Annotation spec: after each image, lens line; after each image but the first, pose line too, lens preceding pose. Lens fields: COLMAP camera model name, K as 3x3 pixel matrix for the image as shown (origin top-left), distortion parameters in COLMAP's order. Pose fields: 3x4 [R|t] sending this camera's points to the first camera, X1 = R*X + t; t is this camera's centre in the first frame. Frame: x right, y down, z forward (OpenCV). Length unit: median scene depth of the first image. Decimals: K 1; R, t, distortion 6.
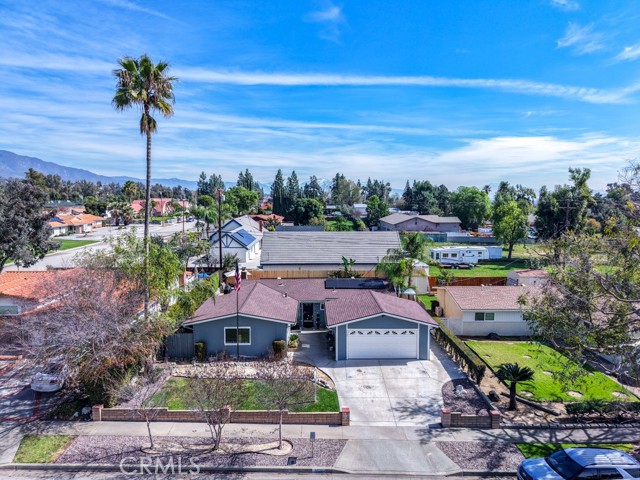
lens RADIAL K [[435.0, 0, 324.6], [0, 435.0, 255.1], [0, 0, 1]] dist [0.016196, 0.004549]
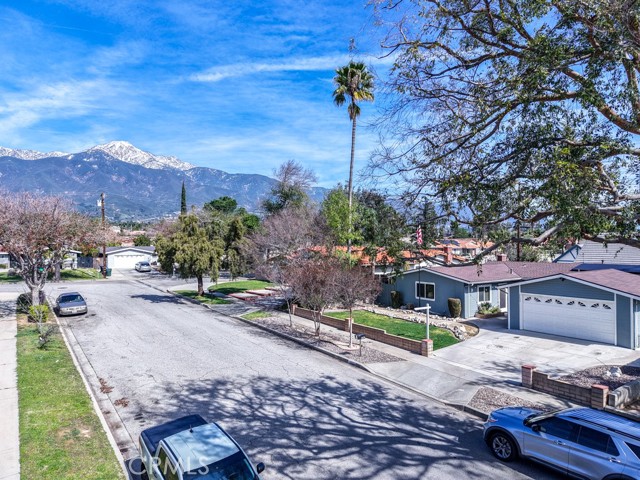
lens RADIAL K [[435.0, 0, 320.6], [0, 435.0, 257.4], [0, 0, 1]] dist [0.016196, 0.004549]
pose [[0.556145, 0.019823, -0.830849, 0.659382], [-0.109883, 0.992693, -0.049868, 0.225293], [0.823789, 0.119030, 0.554259, 0.225467]]
